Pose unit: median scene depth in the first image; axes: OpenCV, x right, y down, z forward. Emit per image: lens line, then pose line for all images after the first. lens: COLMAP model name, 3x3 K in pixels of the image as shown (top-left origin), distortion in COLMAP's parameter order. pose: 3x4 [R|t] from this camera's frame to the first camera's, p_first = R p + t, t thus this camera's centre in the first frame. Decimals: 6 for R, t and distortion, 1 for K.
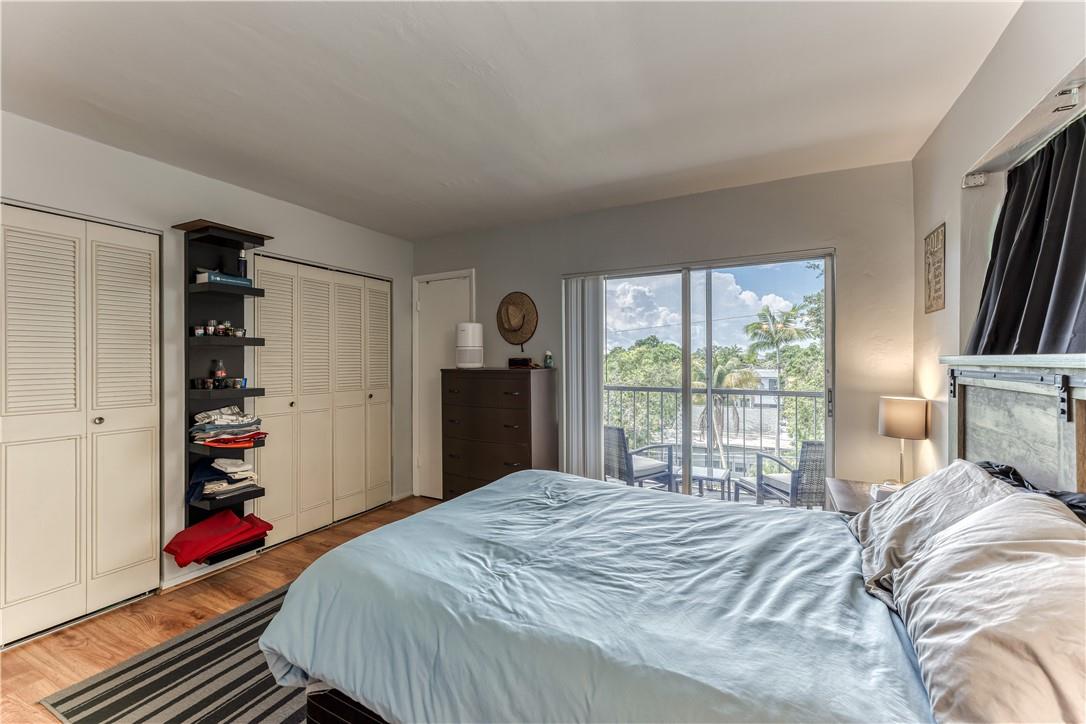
lens RADIAL K [[435.0, 0, 548.7], [0, 435.0, 375.0], [0, 0, 1]] dist [0.008797, -0.000011]
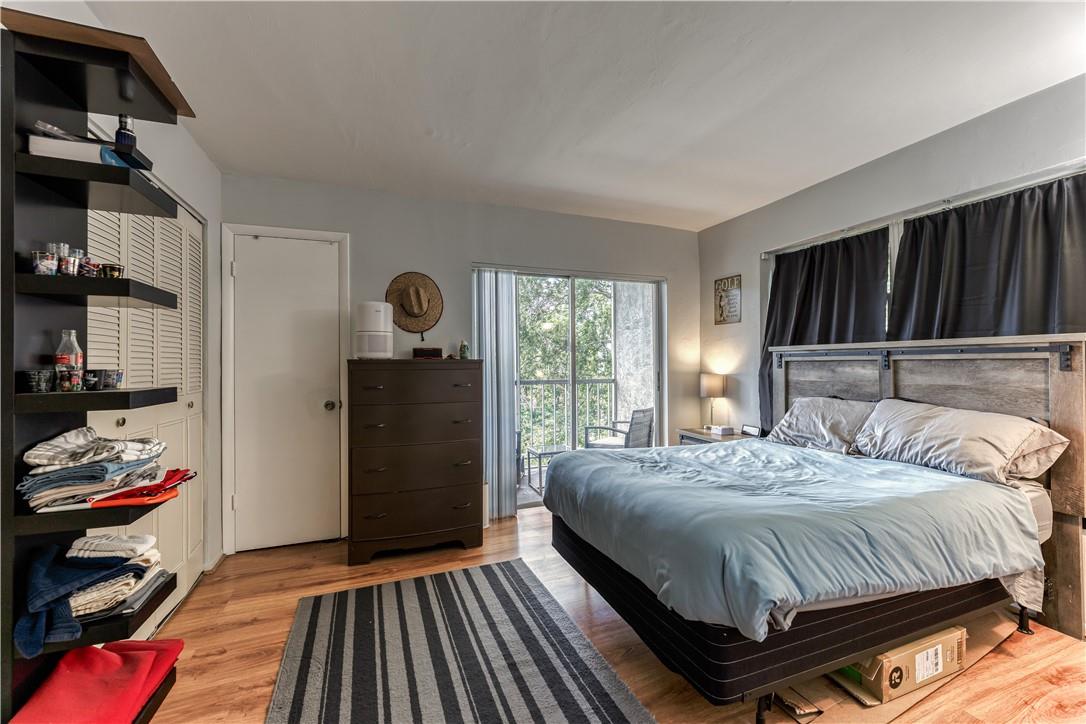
lens RADIAL K [[443.9, 0, 541.0], [0, 443.9, 376.6], [0, 0, 1]] dist [0.008926, 0.000074]
pose [[0.666840, -0.024337, 0.744804, -0.643772], [0.030980, 0.999508, 0.004922, 0.024260], [-0.744557, 0.019792, 0.667266, 0.249951]]
